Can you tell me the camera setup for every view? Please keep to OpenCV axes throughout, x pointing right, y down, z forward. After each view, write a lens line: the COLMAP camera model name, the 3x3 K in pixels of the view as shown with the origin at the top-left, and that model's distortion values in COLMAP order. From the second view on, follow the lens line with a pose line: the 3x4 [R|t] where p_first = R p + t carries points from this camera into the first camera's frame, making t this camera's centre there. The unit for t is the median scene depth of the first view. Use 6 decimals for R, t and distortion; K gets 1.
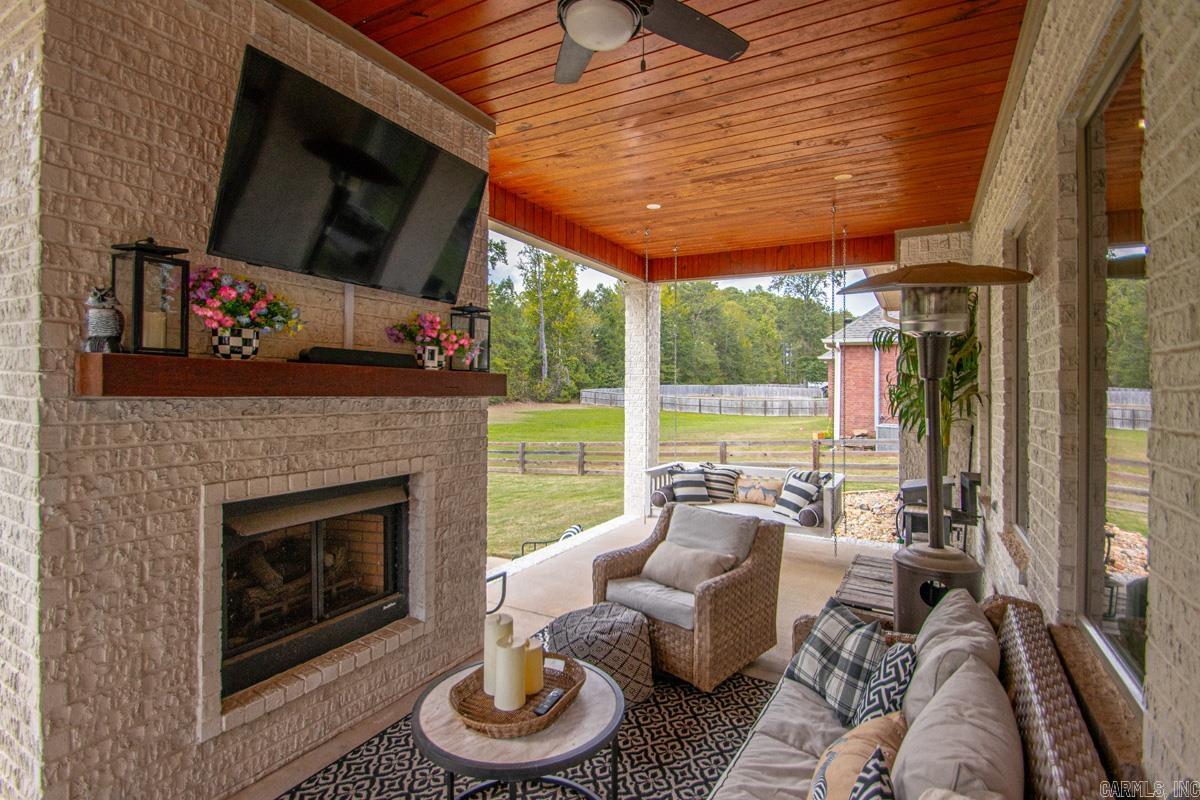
lens RADIAL K [[570.7, 0, 602.6], [0, 570.7, 384.1], [0, 0, 1]] dist [0.004927, -0.014193]
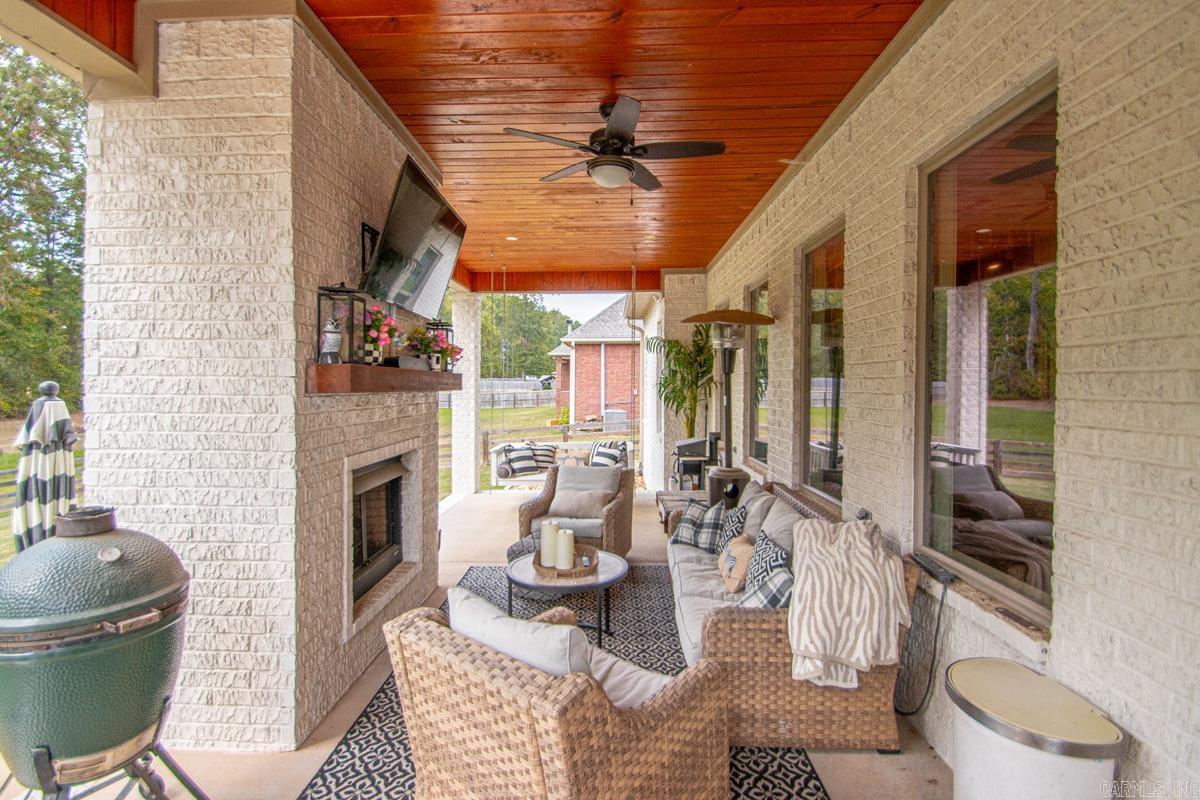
lens RADIAL K [[570.7, 0, 606.3], [0, 570.7, 396.4], [0, 0, 1]] dist [0.004927, -0.014193]
pose [[0.878411, -0.030740, 0.476916, -0.313509], [0.015466, 0.999235, 0.035921, -0.003863], [-0.477655, -0.024178, 0.878215, -0.201723]]
